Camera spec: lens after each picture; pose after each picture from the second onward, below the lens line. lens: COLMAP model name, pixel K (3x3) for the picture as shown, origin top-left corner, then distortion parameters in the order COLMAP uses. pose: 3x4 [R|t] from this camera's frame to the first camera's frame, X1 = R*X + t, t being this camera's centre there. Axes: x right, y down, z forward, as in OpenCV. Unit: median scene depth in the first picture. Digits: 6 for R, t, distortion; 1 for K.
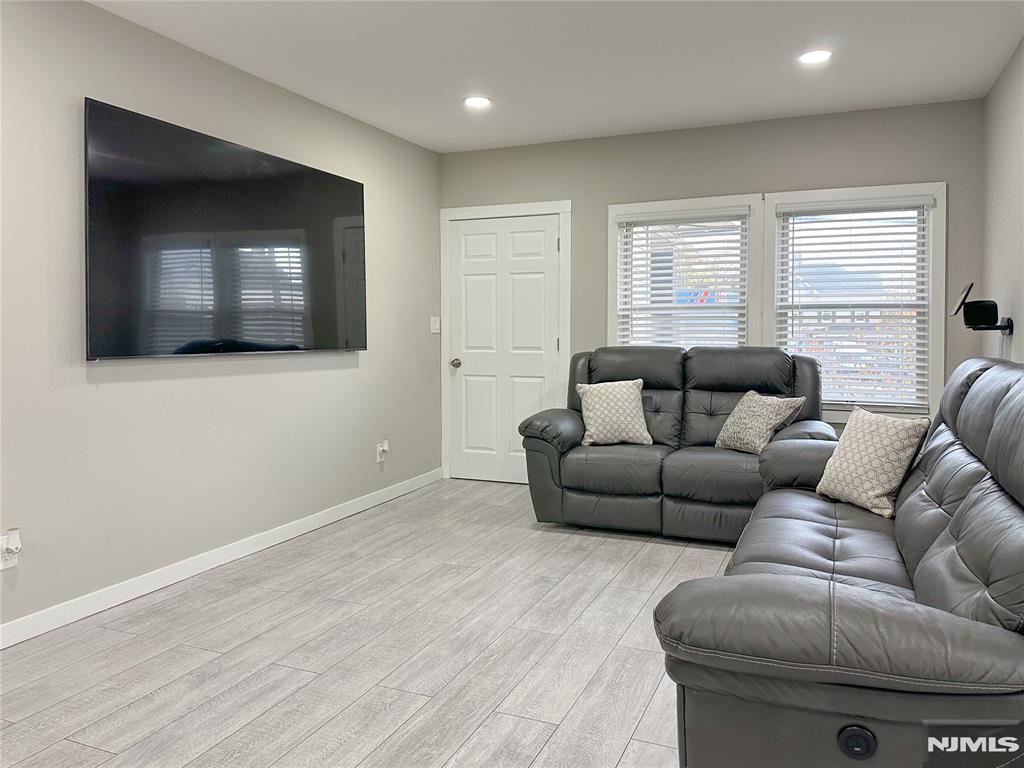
lens RADIAL K [[742.4, 0, 531.9], [0, 742.4, 340.9], [0, 0, 1]] dist [0.072285, -0.075819]
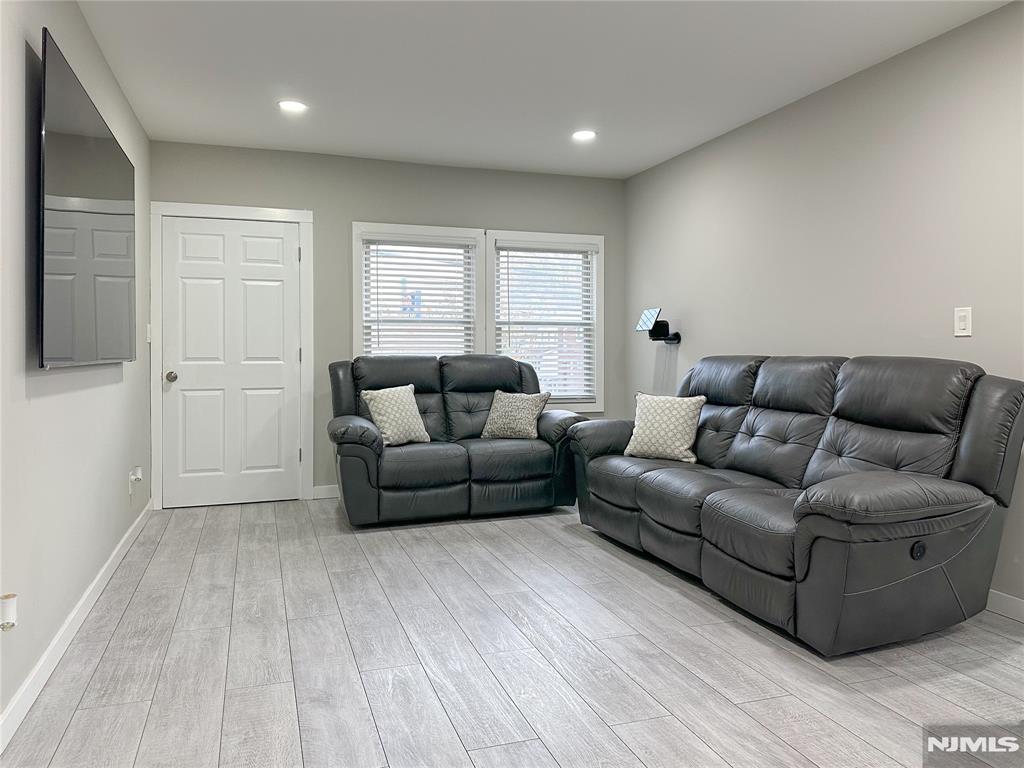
lens RADIAL K [[742.4, 0, 502.2], [0, 742.4, 345.3], [0, 0, 1]] dist [0.072285, -0.075819]
pose [[0.753889, 0.004675, 0.656985, -0.521651], [0.009409, 0.999795, -0.017912, 0.016061], [-0.656935, 0.019685, 0.753690, 0.085969]]
